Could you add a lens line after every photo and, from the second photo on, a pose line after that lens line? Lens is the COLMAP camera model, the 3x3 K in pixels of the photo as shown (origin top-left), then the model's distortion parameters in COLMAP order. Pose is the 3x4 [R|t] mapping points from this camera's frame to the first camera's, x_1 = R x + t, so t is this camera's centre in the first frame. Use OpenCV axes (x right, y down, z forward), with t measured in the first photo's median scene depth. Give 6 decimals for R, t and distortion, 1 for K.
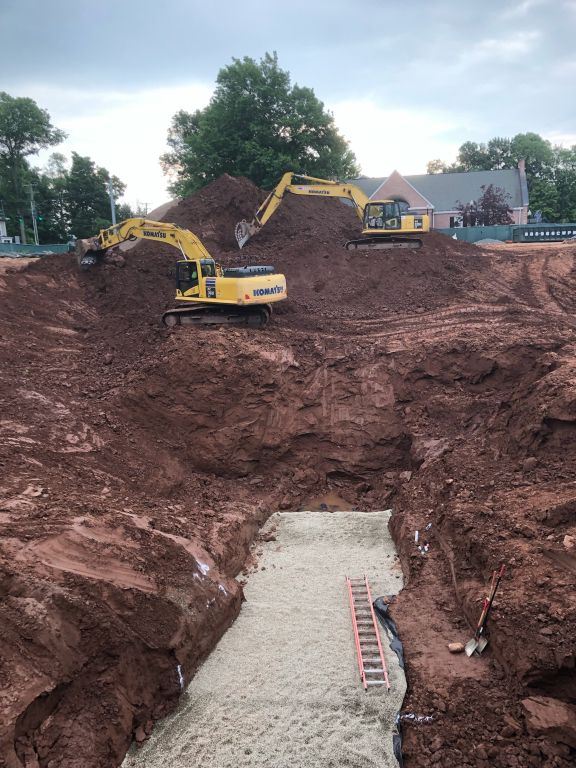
lens RADIAL K [[627.4, 0, 294.4], [0, 627.4, 389.4], [0, 0, 1]] dist [0.036570, -0.037330]
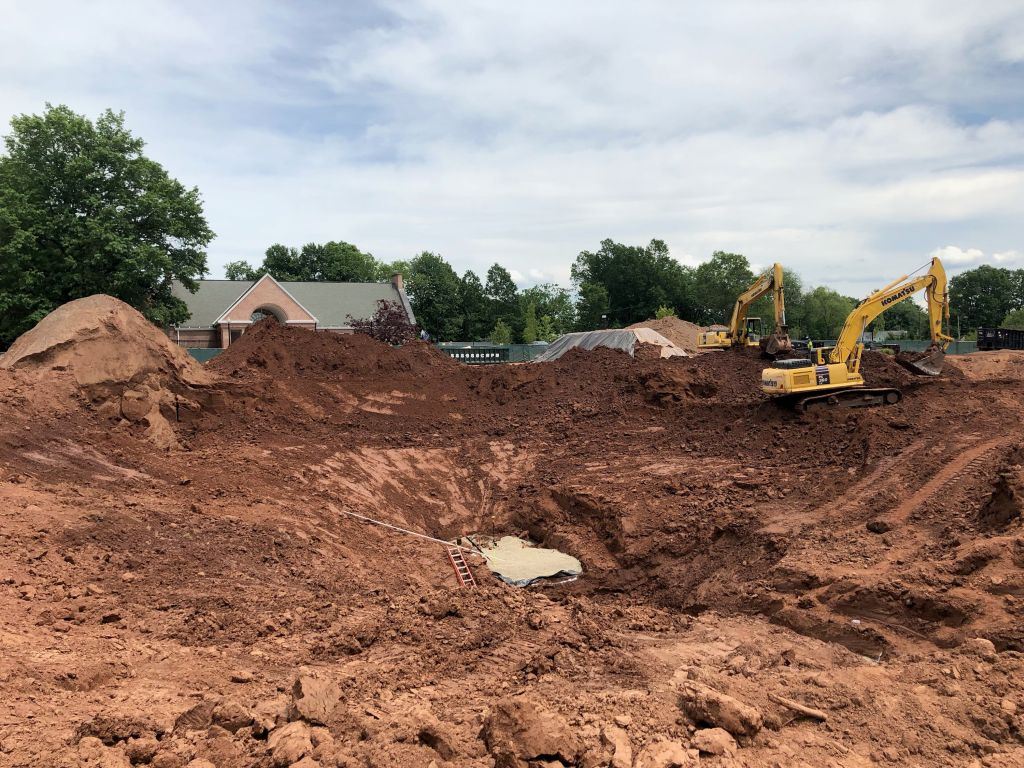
lens RADIAL K [[836.6, 0, 508.2], [0, 836.6, 380.4], [0, 0, 1]] dist [0.036570, -0.037330]
pose [[0.807192, 0.003145, 0.590280, -0.516884], [0.121849, 0.977561, -0.171833, 0.005843], [-0.577575, 0.210627, 0.788697, 0.042463]]
